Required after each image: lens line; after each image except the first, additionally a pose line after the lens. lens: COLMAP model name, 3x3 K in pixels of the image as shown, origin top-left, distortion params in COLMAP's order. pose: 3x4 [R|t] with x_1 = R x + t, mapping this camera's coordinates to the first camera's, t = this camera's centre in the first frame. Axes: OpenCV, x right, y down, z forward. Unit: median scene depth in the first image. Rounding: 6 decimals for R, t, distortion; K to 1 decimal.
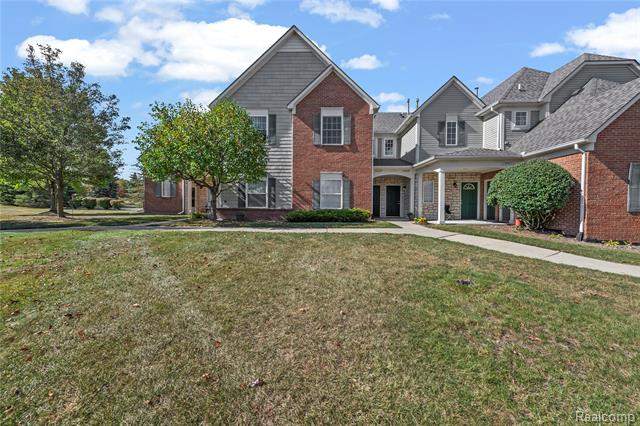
lens RADIAL K [[253.9, 0, 320.0], [0, 253.9, 213.0], [0, 0, 1]] dist [-0.000399, -0.000315]
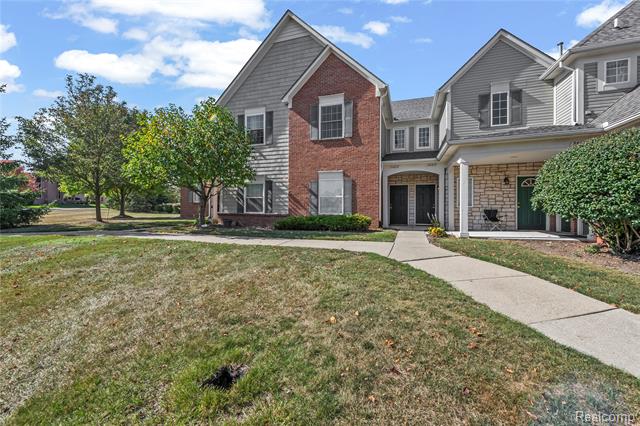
lens RADIAL K [[258.7, 0, 320.4], [0, 258.7, 210.6], [0, 0, 1]] dist [0.002515, -0.000296]
pose [[0.955114, -0.001567, -0.296233, 0.267760], [-0.005350, 0.999732, -0.022538, -0.009932], [0.296189, 0.023111, 0.954850, 0.171140]]
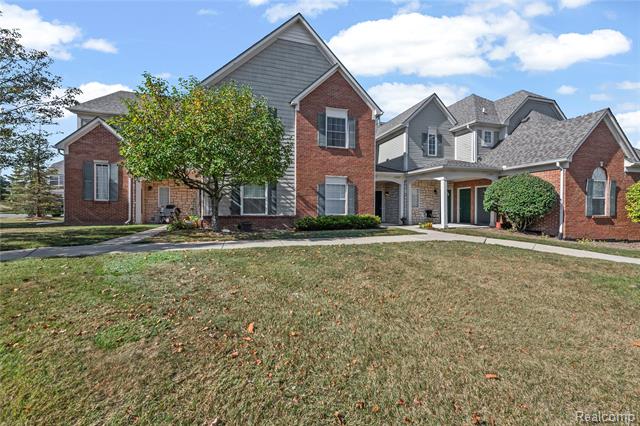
lens RADIAL K [[253.9, 0, 320.0], [0, 253.9, 213.0], [0, 0, 1]] dist [-0.000399, -0.000315]
pose [[0.948065, -0.009979, 0.317919, -0.317211], [0.012720, 0.999898, -0.006547, -0.018070], [-0.317822, 0.010251, 0.948095, 0.120733]]
